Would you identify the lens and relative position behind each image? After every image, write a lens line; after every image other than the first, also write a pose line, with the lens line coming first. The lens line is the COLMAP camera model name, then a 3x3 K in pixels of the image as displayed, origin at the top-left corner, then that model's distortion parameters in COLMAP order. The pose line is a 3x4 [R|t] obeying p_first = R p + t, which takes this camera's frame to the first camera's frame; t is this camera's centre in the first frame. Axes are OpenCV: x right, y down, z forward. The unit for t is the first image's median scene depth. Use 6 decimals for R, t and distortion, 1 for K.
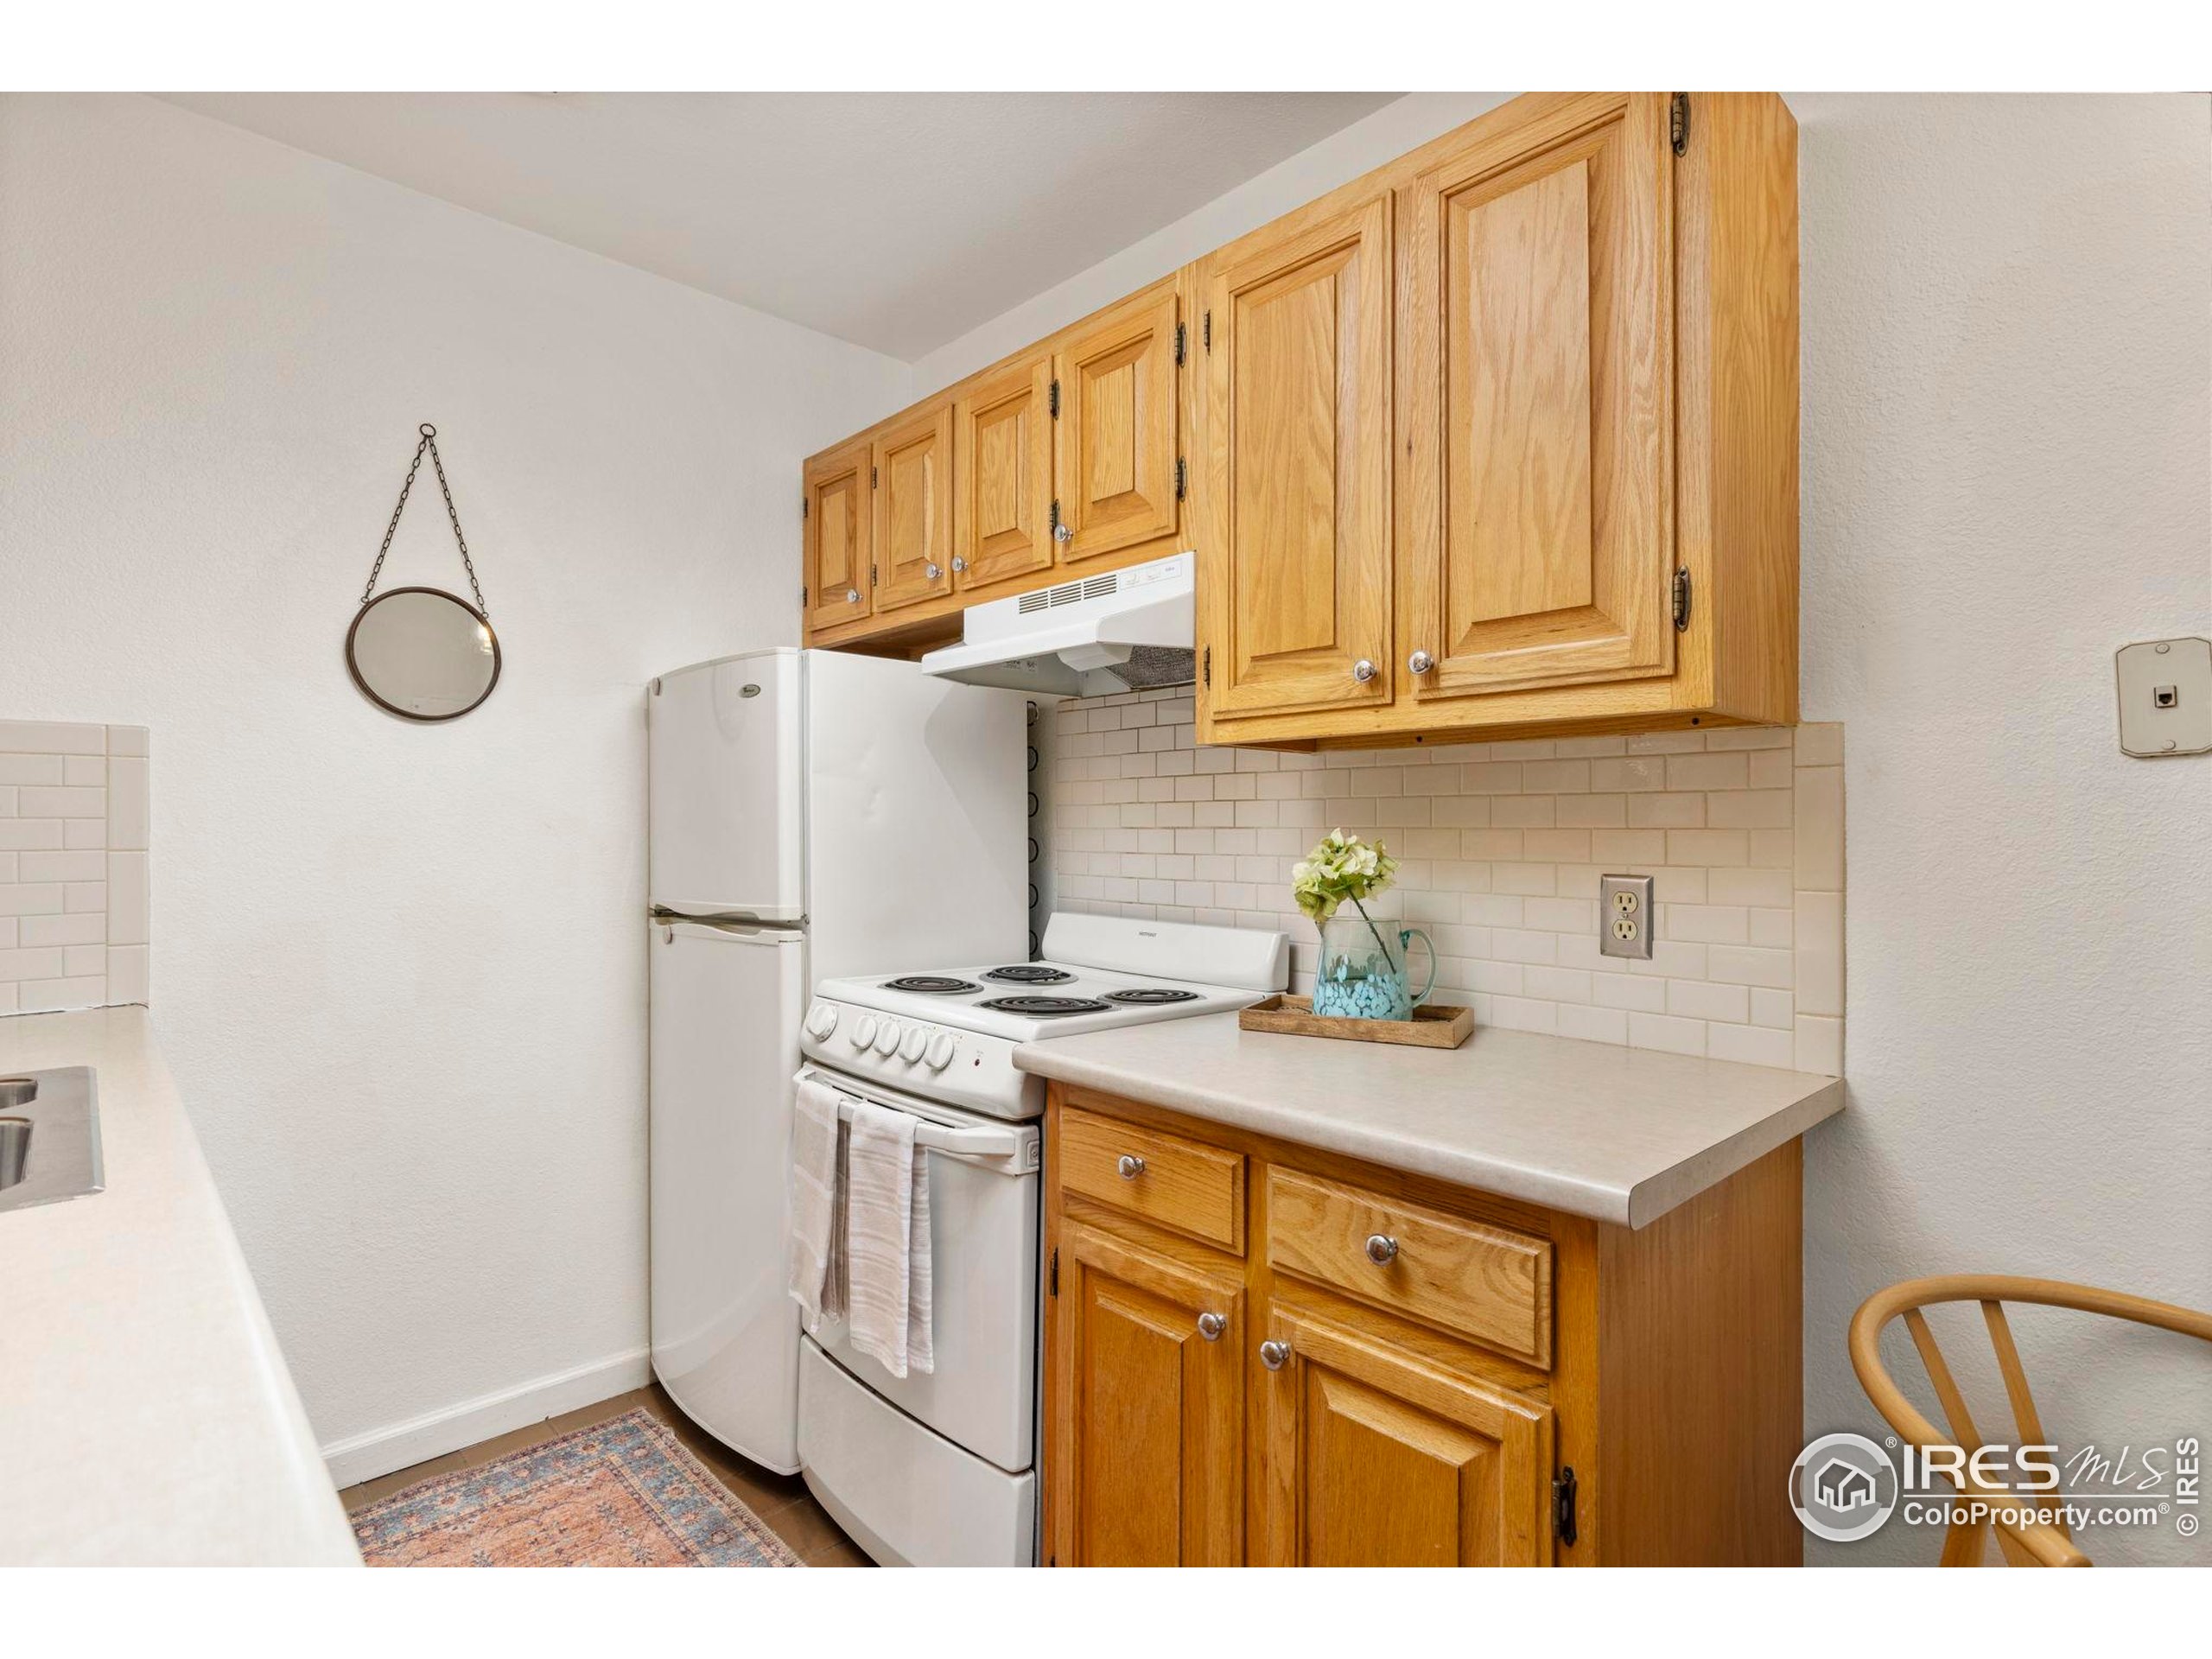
lens RADIAL K [[1086.3, 0, 1104.8], [0, 1086.3, 826.9], [0, 0, 1]] dist [-0.000727, -0.000860]
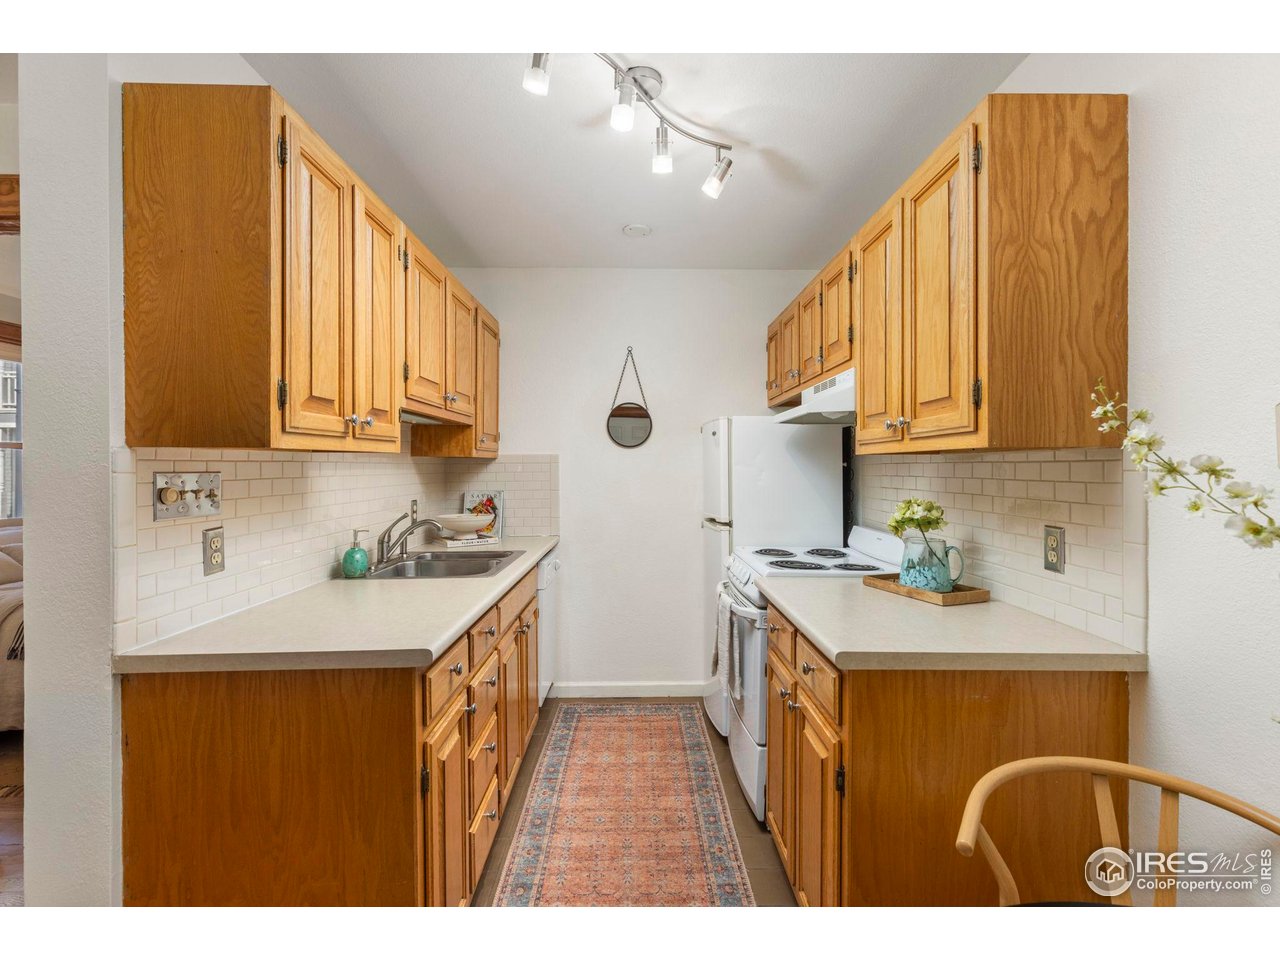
lens RADIAL K [[579.1, 0, 648.9], [0, 579.1, 471.2], [0, 0, 1]] dist [0.004981, -0.001710]
pose [[0.739101, 0.000902, -0.673594, 0.609897], [0.006092, 0.999949, 0.008024, -0.058070], [0.673567, -0.010034, 0.739058, -0.166906]]
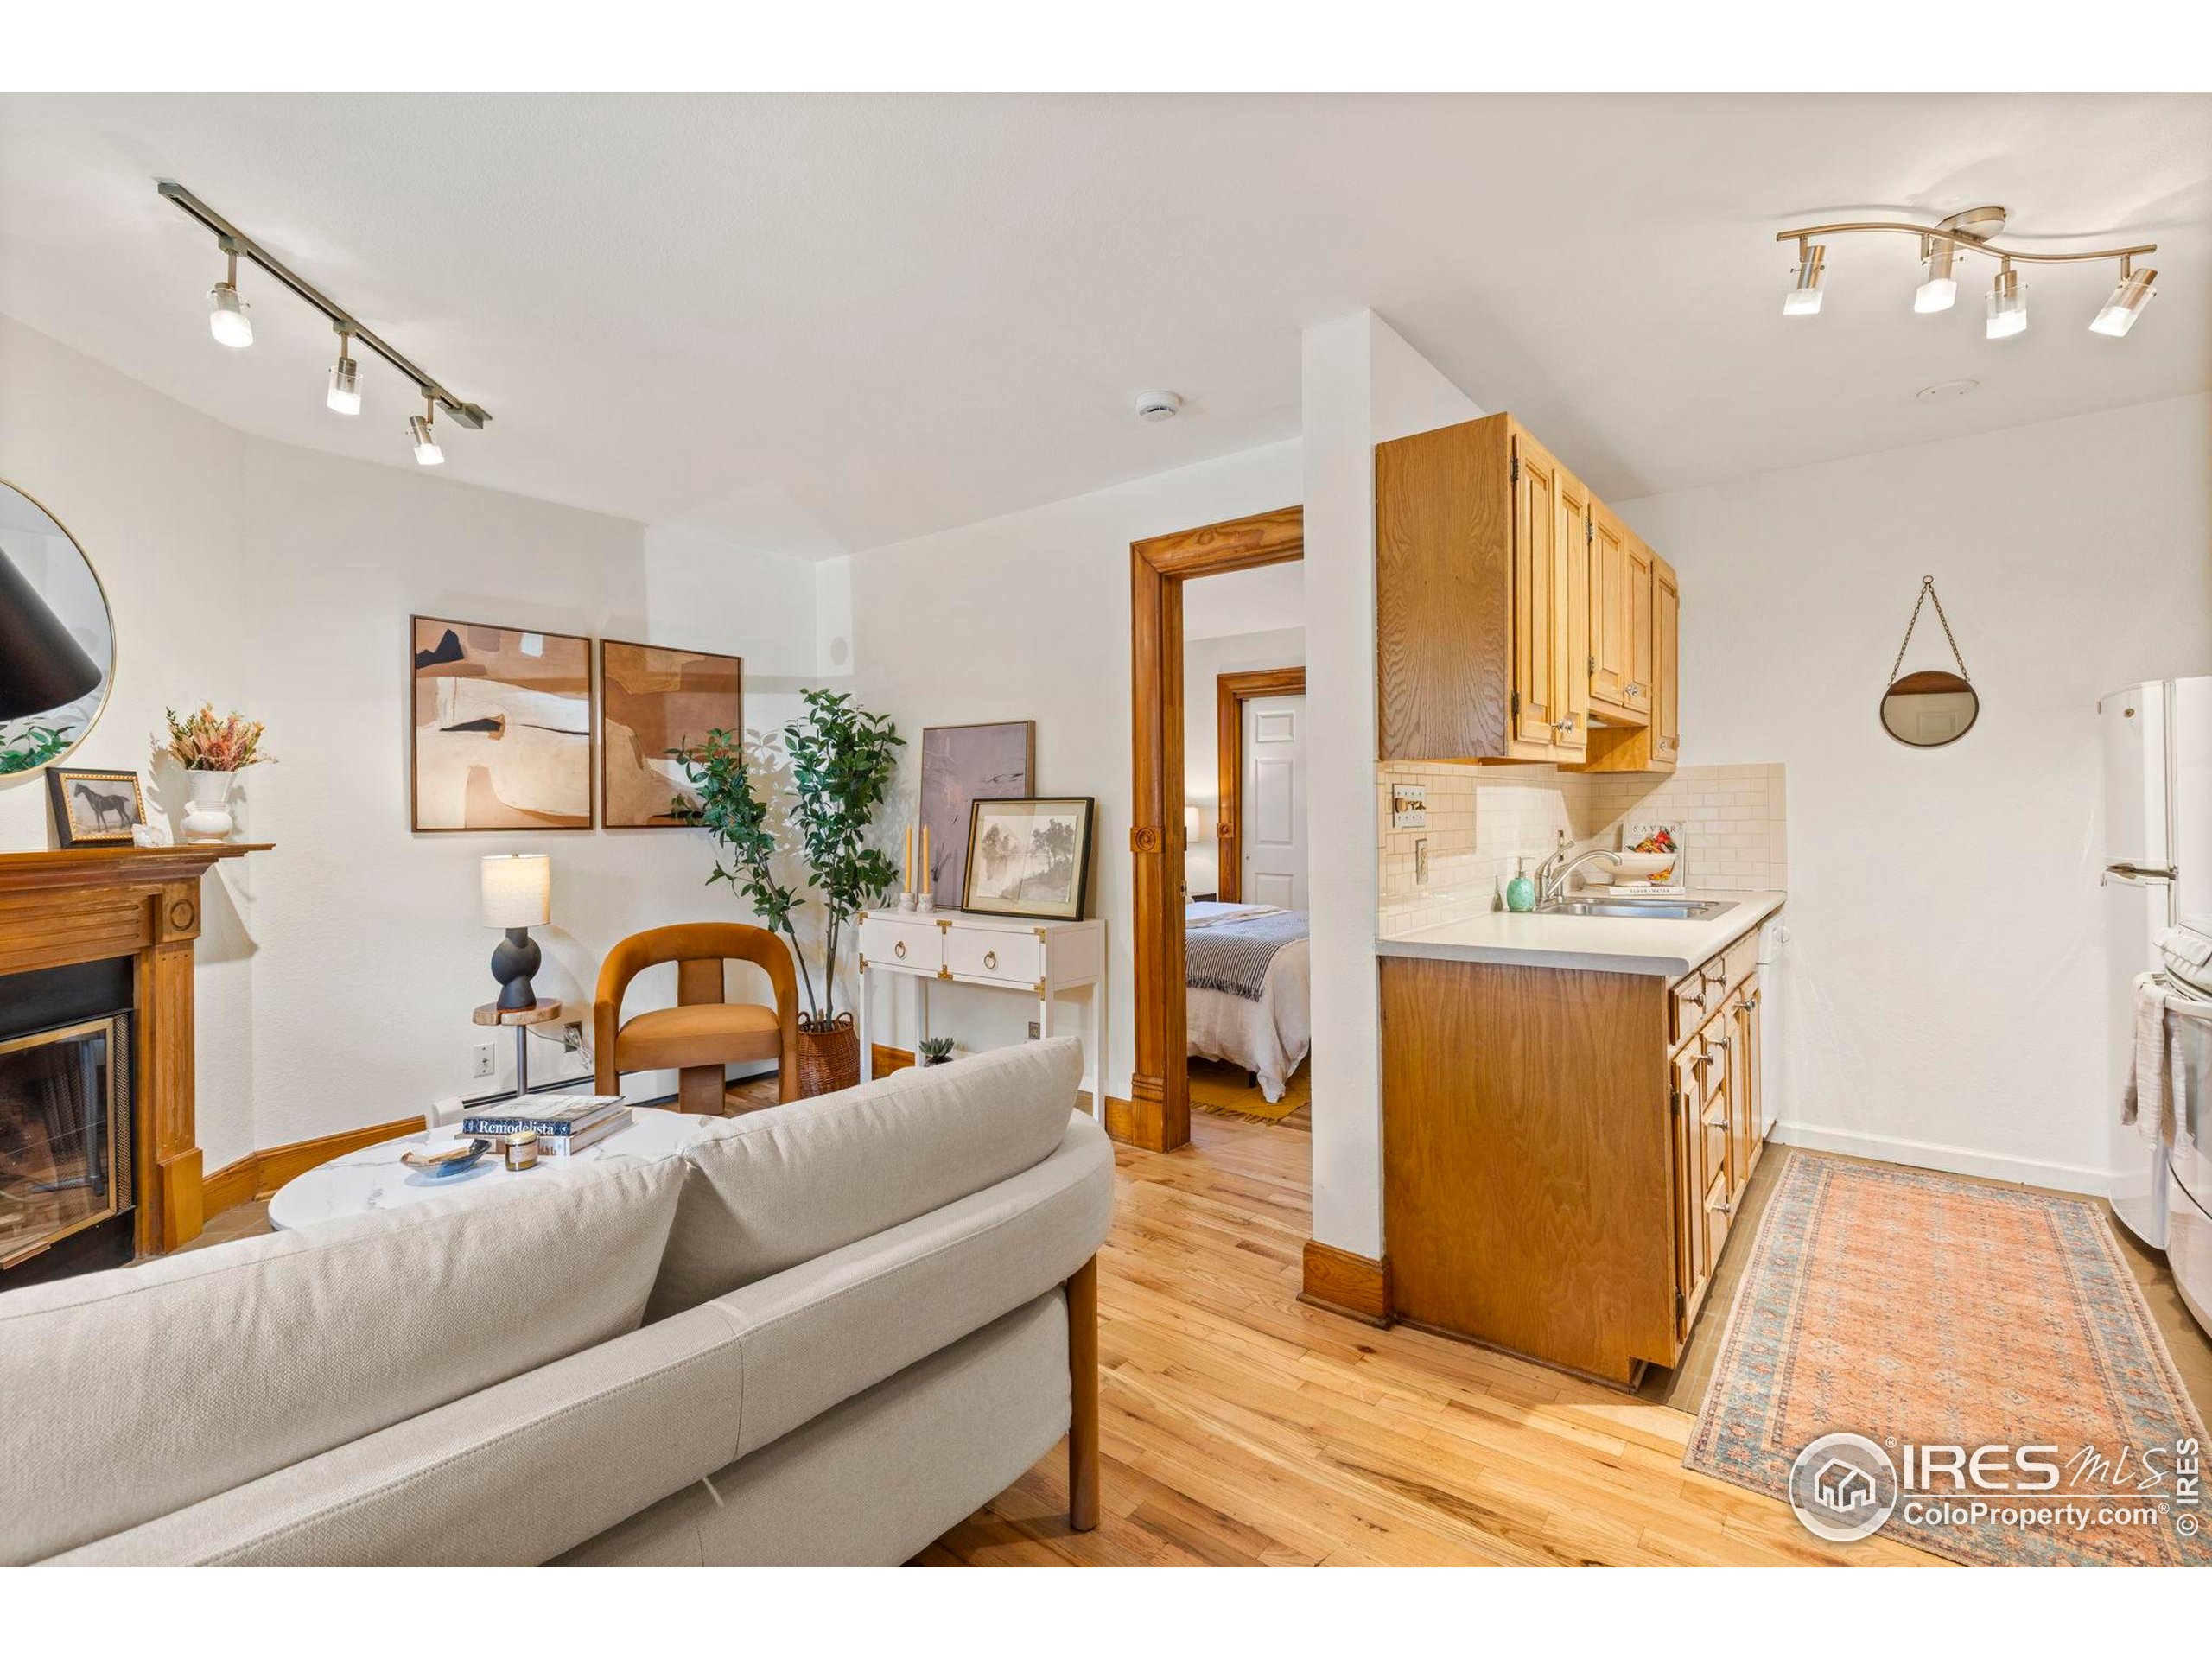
lens RADIAL K [[1000.8, 0, 1099.4], [0, 1000.8, 817.8], [0, 0, 1]] dist [0.004981, -0.001710]
pose [[0.127079, -0.000182, -0.991893, 1.039138], [0.016721, 0.999858, 0.001959, -0.011481], [0.991752, -0.016834, 0.127064, -0.685959]]
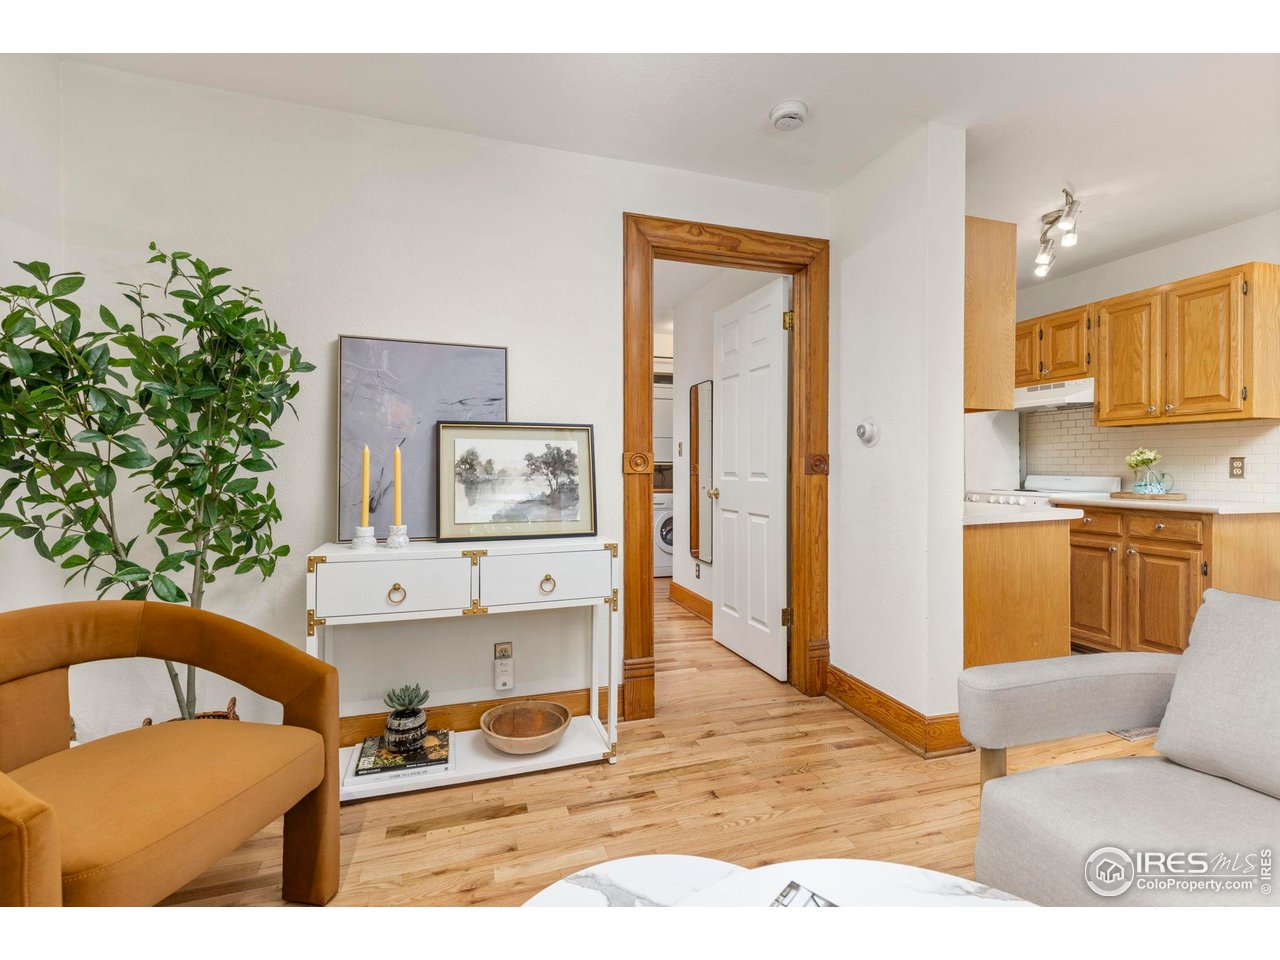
lens RADIAL K [[579.1, 0, 637.0], [0, 579.1, 472.3], [0, 0, 1]] dist [0.004981, -0.001710]
pose [[0.900450, -0.000593, -0.434960, -0.530449], [0.008004, 0.999852, 0.015207, 0.046772], [0.434887, -0.017175, 0.900321, -1.737044]]
